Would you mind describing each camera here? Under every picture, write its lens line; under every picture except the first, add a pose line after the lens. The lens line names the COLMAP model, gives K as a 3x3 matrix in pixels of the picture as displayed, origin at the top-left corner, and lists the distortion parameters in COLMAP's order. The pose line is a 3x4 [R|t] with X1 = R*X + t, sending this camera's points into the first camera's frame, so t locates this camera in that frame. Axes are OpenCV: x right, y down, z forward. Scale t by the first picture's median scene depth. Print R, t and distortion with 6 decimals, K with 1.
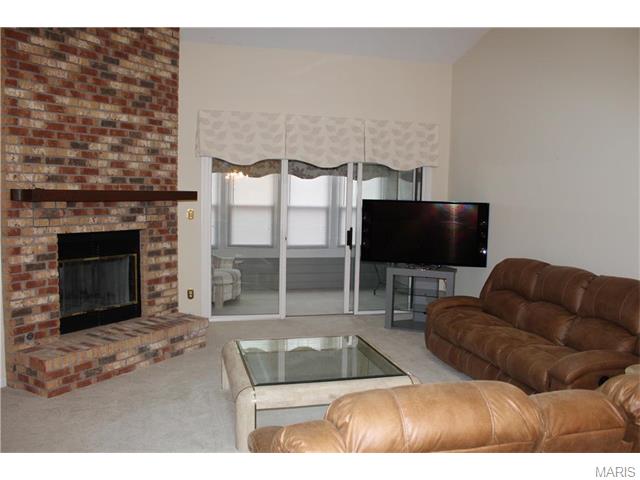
lens RADIAL K [[545.6, 0, 323.9], [0, 545.6, 238.9], [0, 0, 1]] dist [-0.122549, 0.075082]
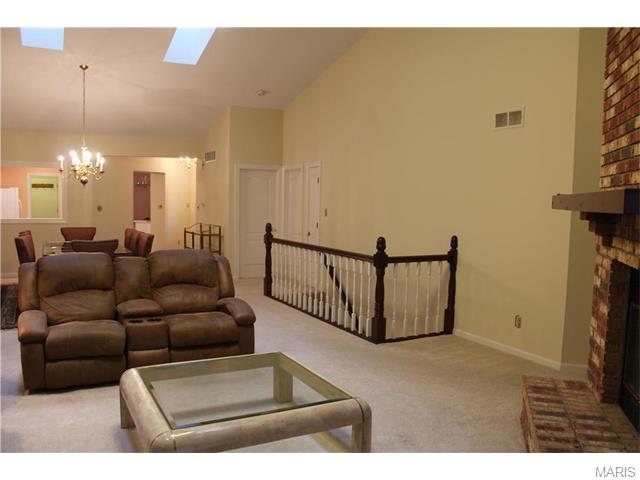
lens RADIAL K [[545.6, 0, 319.7], [0, 545.6, 241.2], [0, 0, 1]] dist [-0.122549, 0.075082]
pose [[-0.975277, -0.022109, -0.219878, 0.032636], [-0.058368, 0.985421, 0.159810, -0.106063], [0.213140, 0.168693, -0.962348, 1.379161]]
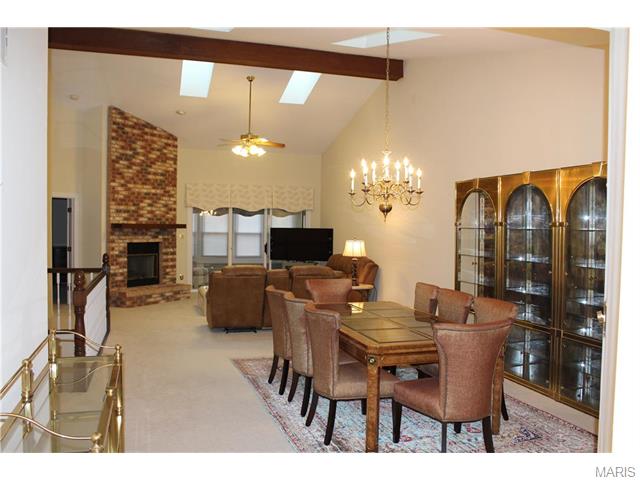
lens RADIAL K [[545.6, 0, 316.7], [0, 545.6, 237.2], [0, 0, 1]] dist [-0.122549, 0.075082]
pose [[0.999421, -0.009014, 0.032814, 0.217039], [0.011060, 0.997971, -0.062696, 0.107400], [-0.032183, 0.063022, 0.997493, -1.191461]]
